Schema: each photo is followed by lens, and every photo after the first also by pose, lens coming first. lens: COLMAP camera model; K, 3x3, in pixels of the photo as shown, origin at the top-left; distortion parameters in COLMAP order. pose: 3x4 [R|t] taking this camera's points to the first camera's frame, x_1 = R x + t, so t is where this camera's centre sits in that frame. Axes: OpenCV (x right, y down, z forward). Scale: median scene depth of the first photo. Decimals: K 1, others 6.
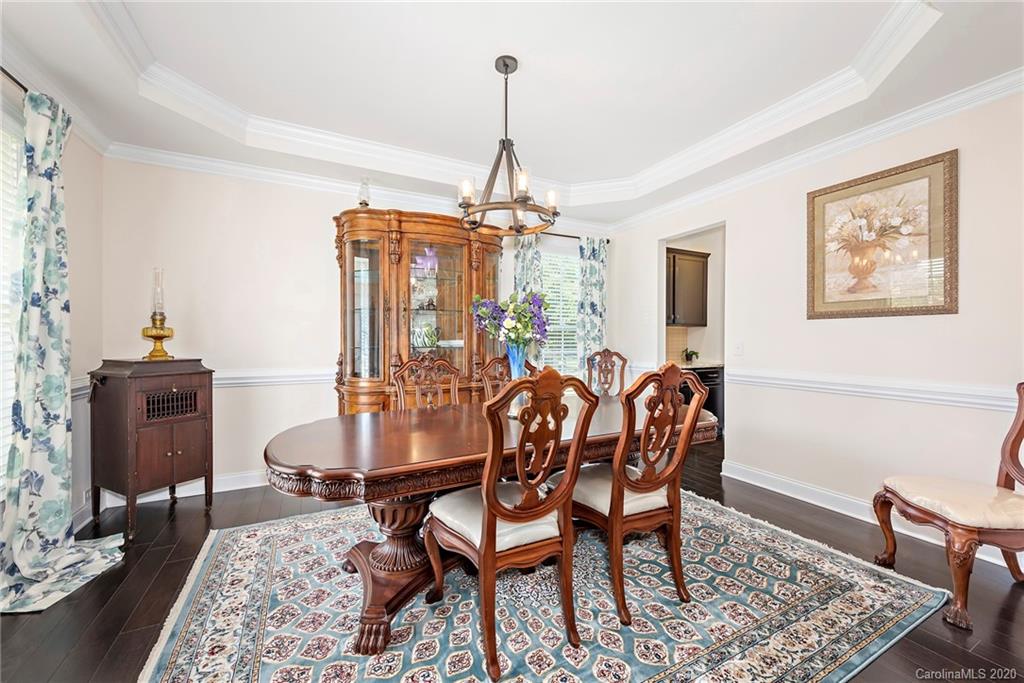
lens RADIAL K [[401.6, 0, 518.7], [0, 401.6, 342.0], [0, 0, 1]] dist [0.018535, -0.010828]
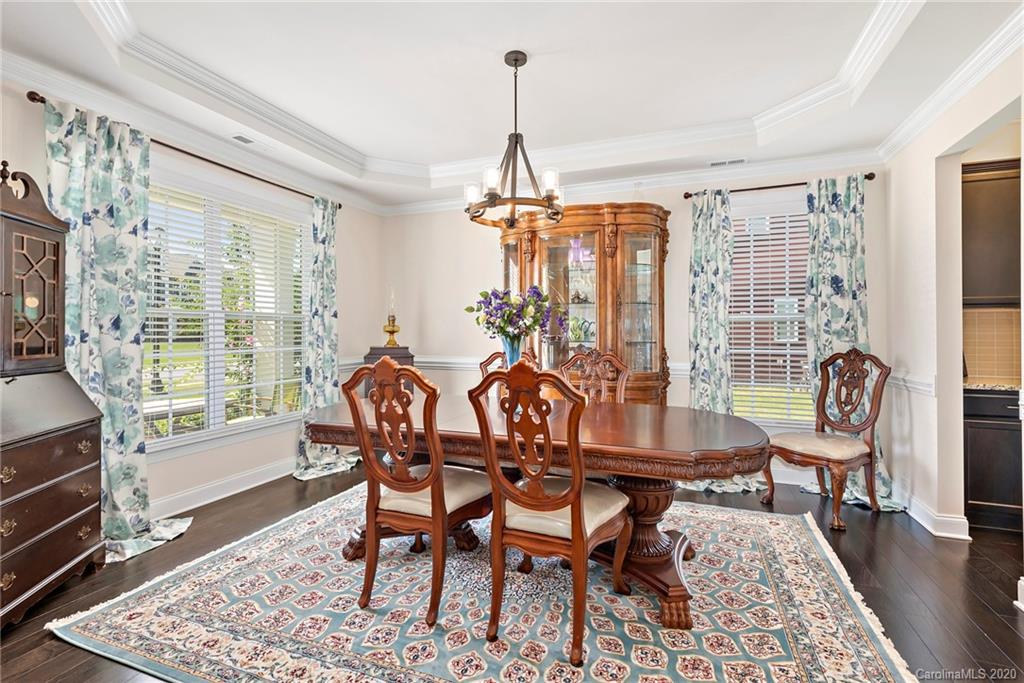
lens RADIAL K [[462.3, 0, 516.5], [0, 462.3, 330.8], [0, 0, 1]] dist [0.002290, -0.000101]
pose [[0.666430, -0.003726, -0.745558, 0.817933], [-0.005076, 0.999942, -0.009535, -0.002705], [0.745550, 0.010138, 0.666372, 0.243910]]
